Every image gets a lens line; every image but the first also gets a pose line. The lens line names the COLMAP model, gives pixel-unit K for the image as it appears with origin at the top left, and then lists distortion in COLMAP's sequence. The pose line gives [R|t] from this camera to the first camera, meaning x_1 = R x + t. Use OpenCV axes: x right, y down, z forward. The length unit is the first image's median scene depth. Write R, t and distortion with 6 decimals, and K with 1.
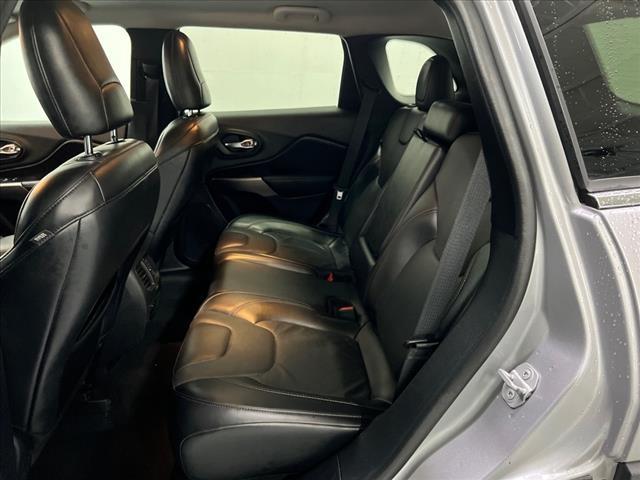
lens RADIAL K [[479.7, 0, 320.0], [0, 479.7, 240.0], [0, 0, 1]] dist [-0.039404, 0.003202]
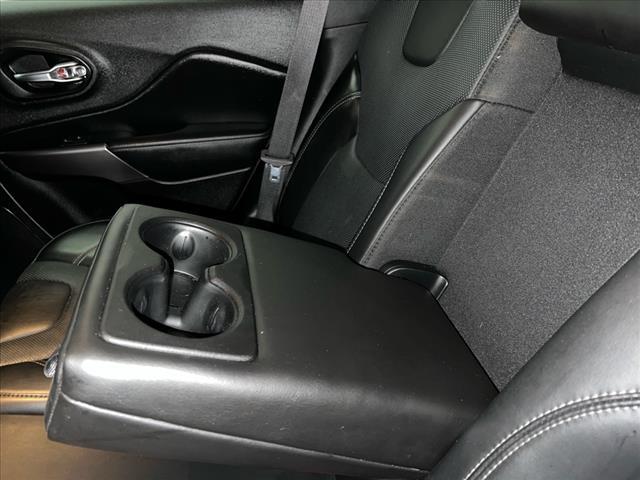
lens RADIAL K [[479.7, 0, 320.0], [0, 479.7, 240.0], [0, 0, 1]] dist [-0.039404, 0.003202]
pose [[0.994721, -0.057913, 0.084715, 0.041438], [0.043994, 0.986489, 0.157808, -0.103599], [-0.092710, -0.153248, 0.983829, 0.509337]]
